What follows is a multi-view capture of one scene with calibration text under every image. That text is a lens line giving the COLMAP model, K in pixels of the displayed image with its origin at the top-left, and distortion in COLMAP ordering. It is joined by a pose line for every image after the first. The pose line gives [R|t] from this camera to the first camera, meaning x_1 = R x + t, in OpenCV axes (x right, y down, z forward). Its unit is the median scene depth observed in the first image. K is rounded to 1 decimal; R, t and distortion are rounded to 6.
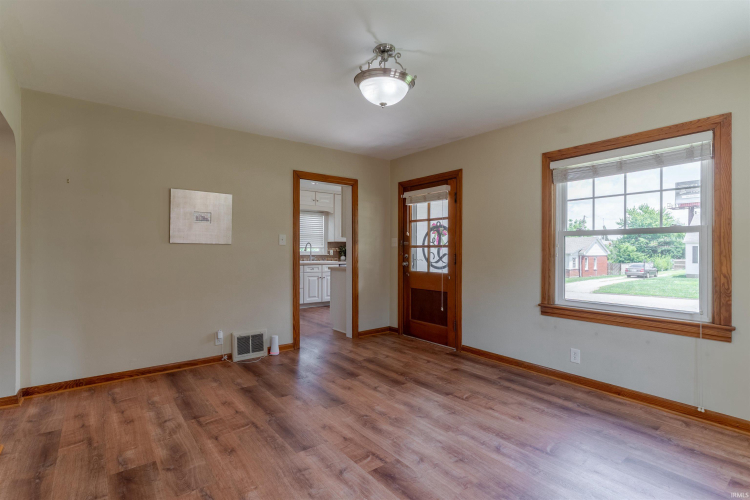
lens RADIAL K [[360.5, 0, 373.7], [0, 360.5, 247.2], [0, 0, 1]] dist [0.004082, 0.000693]
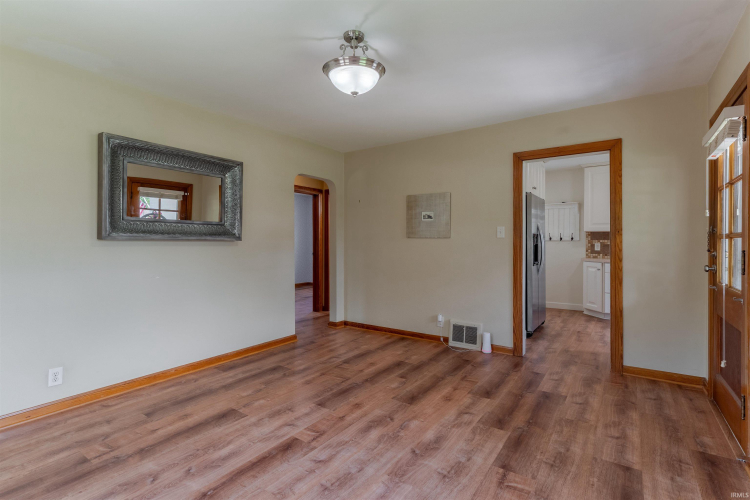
lens RADIAL K [[358.6, 0, 375.0], [0, 358.6, 243.7], [0, 0, 1]] dist [0.000206, 0.000420]
pose [[0.298519, -0.002233, -0.954401, 0.686178], [0.008125, 0.999967, 0.000202, 0.007247], [0.954369, -0.007815, 0.298527, 0.544231]]
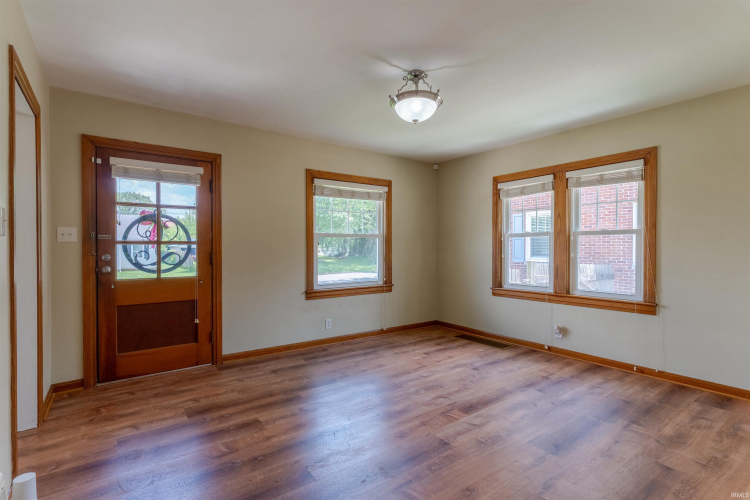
lens RADIAL K [[360.5, 0, 373.7], [0, 360.5, 247.2], [0, 0, 1]] dist [0.004082, 0.000693]
pose [[0.025181, -0.002970, 0.999678, -0.806254], [-0.009025, 0.999954, 0.003198, 0.001220], [-0.999642, -0.009102, 0.025153, 0.786622]]
